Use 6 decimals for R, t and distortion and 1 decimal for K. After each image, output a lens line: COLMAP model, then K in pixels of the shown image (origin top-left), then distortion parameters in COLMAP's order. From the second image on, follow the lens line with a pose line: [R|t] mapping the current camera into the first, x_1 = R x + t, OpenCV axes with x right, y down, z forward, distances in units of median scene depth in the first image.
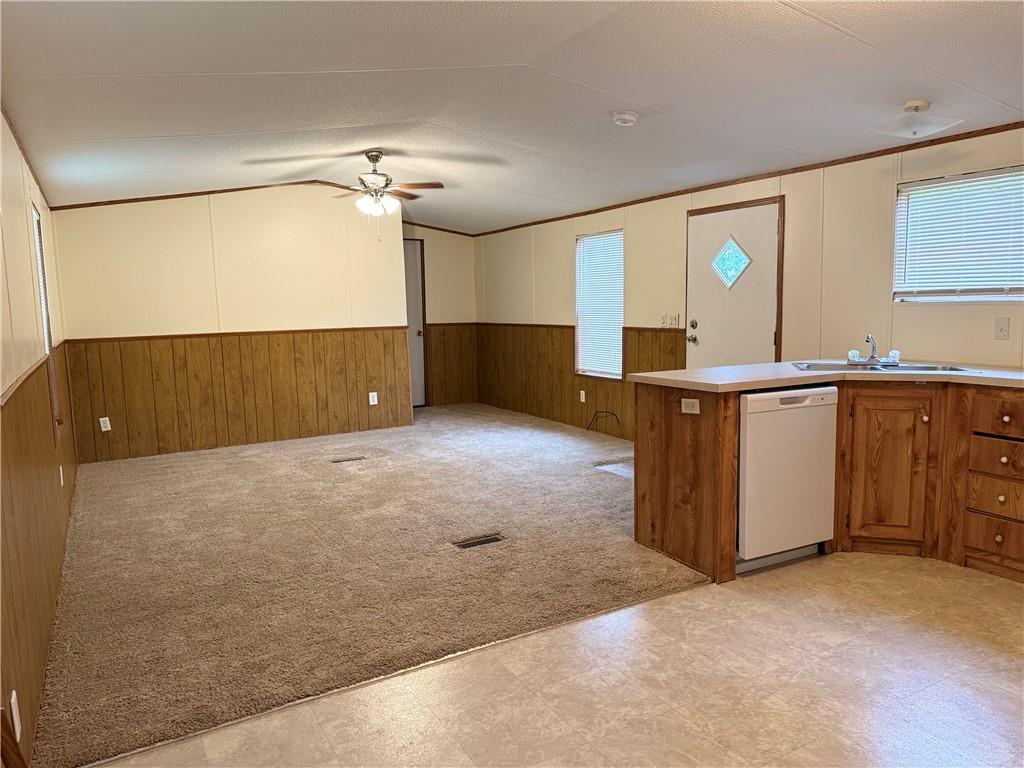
lens RADIAL K [[721.4, 0, 512.8], [0, 721.4, 386.0], [0, 0, 1]] dist [0.108727, -0.154938]
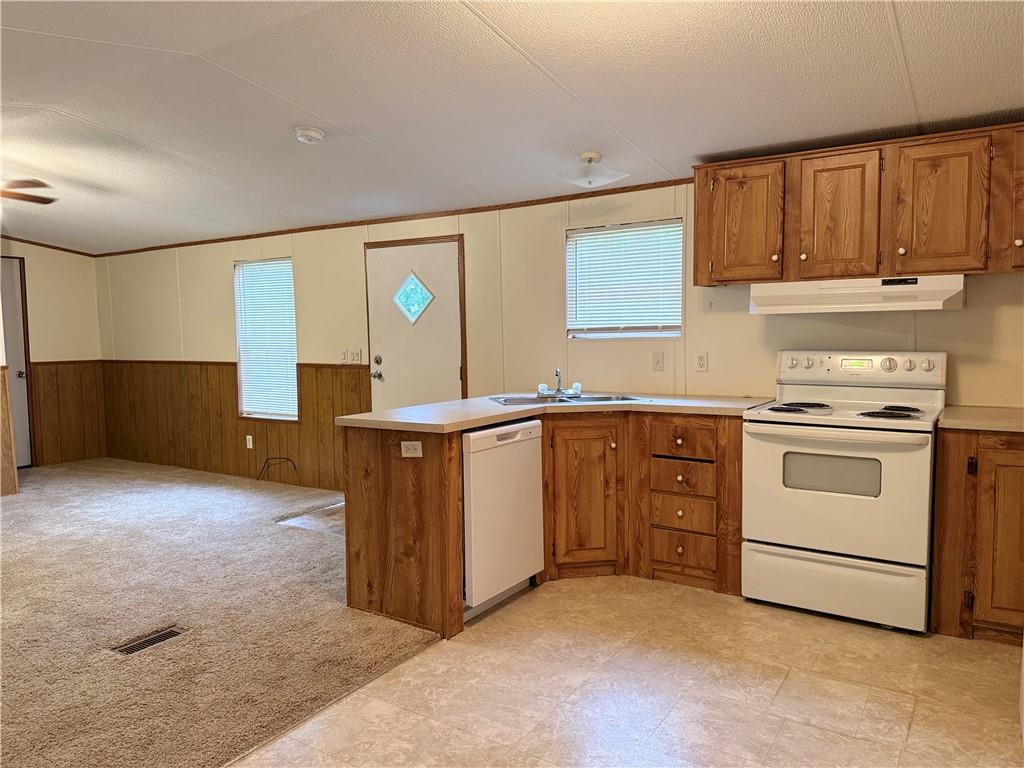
lens RADIAL K [[726.2, 0, 507.0], [0, 726.2, 385.2], [0, 0, 1]] dist [0.105529, -0.161534]
pose [[0.888814, -0.028883, 0.457358, -0.062979], [0.051049, 0.998041, -0.036178, -0.012700], [-0.455417, 0.055503, 0.888546, 0.105350]]
